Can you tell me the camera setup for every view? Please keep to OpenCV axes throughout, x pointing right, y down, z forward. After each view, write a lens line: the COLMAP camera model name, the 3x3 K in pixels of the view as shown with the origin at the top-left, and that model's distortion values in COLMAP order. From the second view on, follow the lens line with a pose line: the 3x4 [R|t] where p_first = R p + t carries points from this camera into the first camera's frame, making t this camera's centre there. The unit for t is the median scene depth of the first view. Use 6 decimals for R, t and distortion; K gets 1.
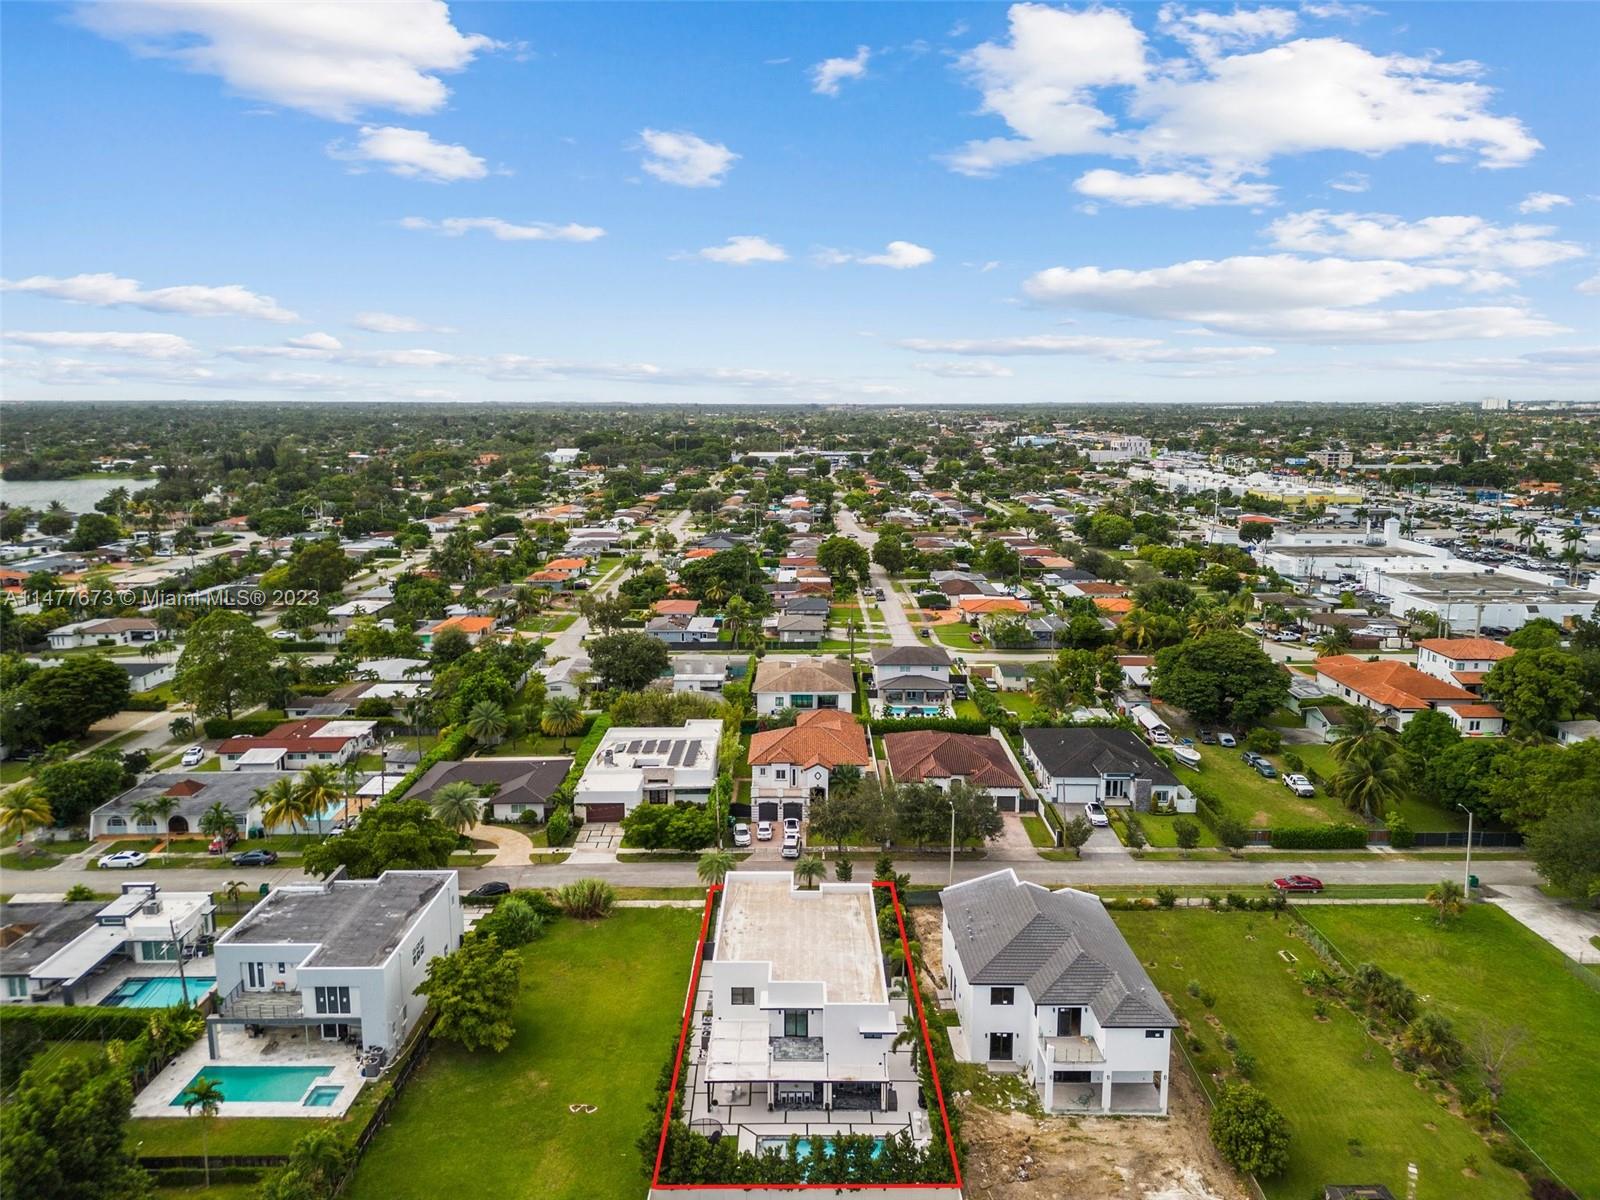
lens RADIAL K [[1129.6, 0, 810.5], [0, 1129.6, 594.0], [0, 0, 1]] dist [0.025305, -0.028106]
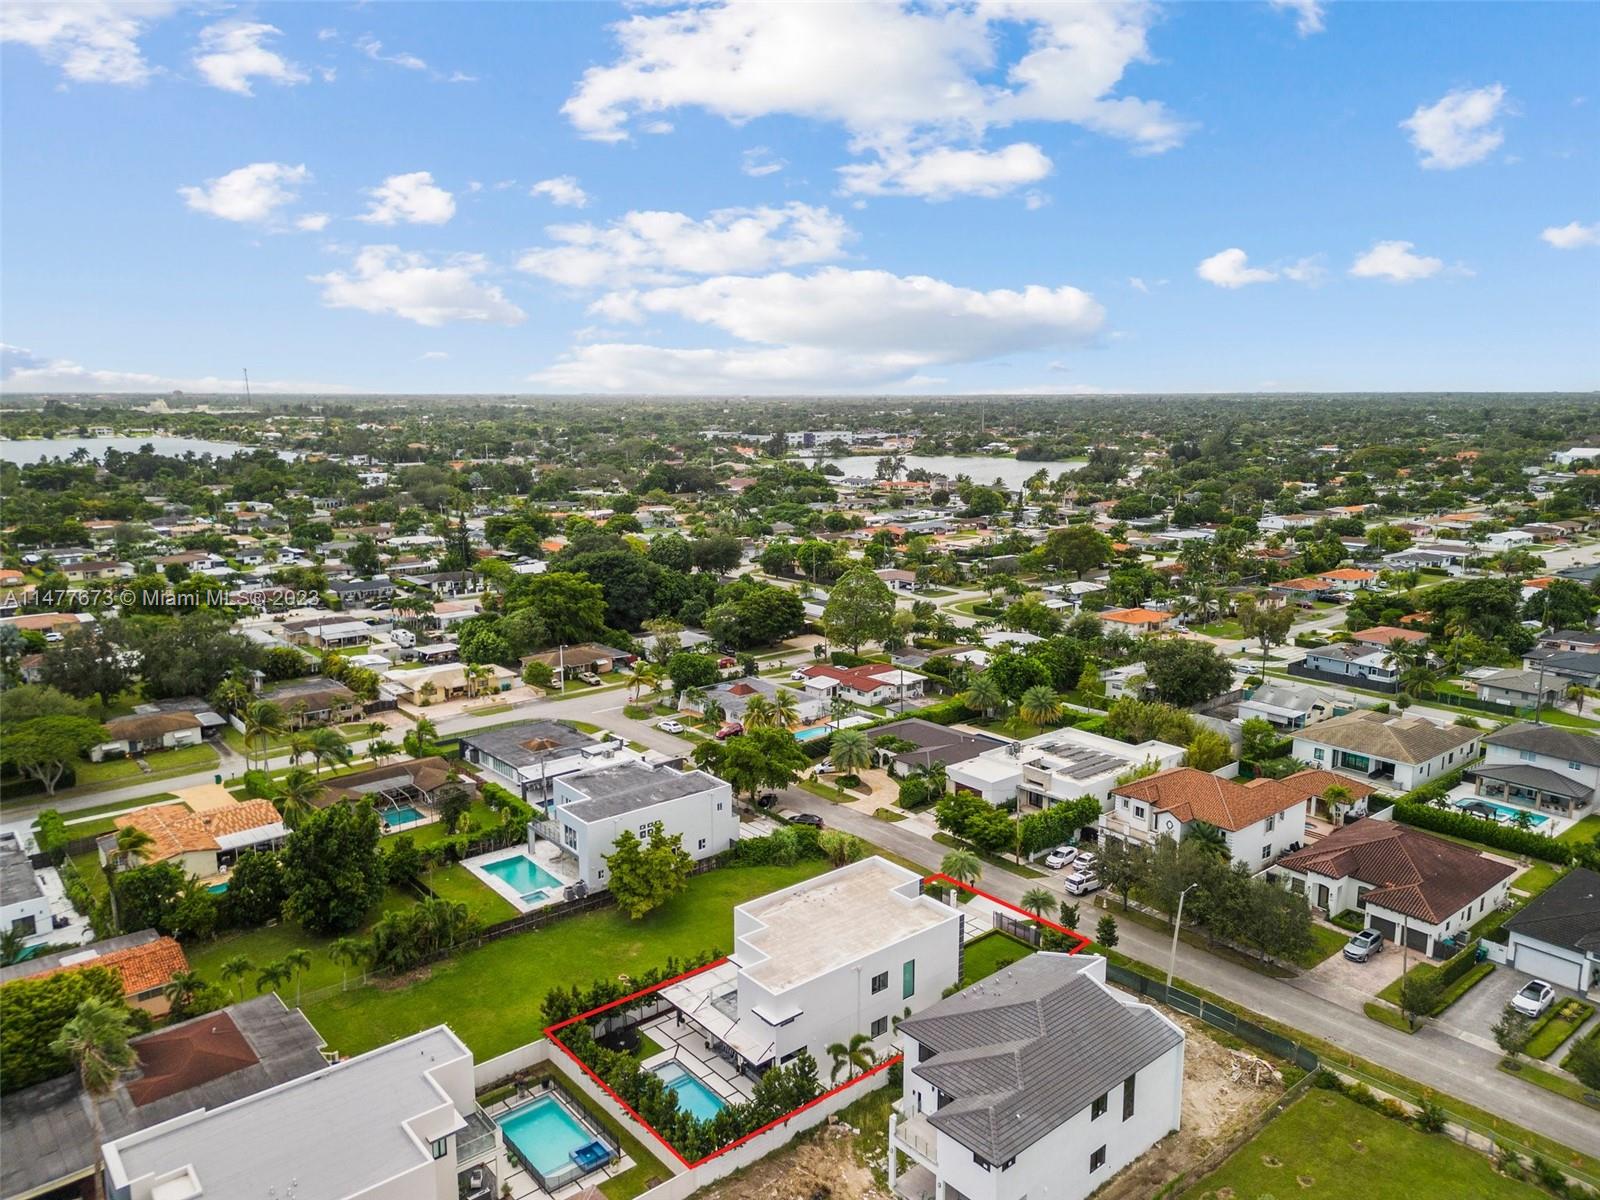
lens RADIAL K [[1129.6, 0, 809.2], [0, 1129.6, 603.8], [0, 0, 1]] dist [0.025305, -0.028106]
pose [[0.638920, 0.147891, -0.754923, 0.479955], [-0.137661, 0.987486, 0.076943, -0.038234], [0.756856, 0.054763, 0.651284, 0.211661]]
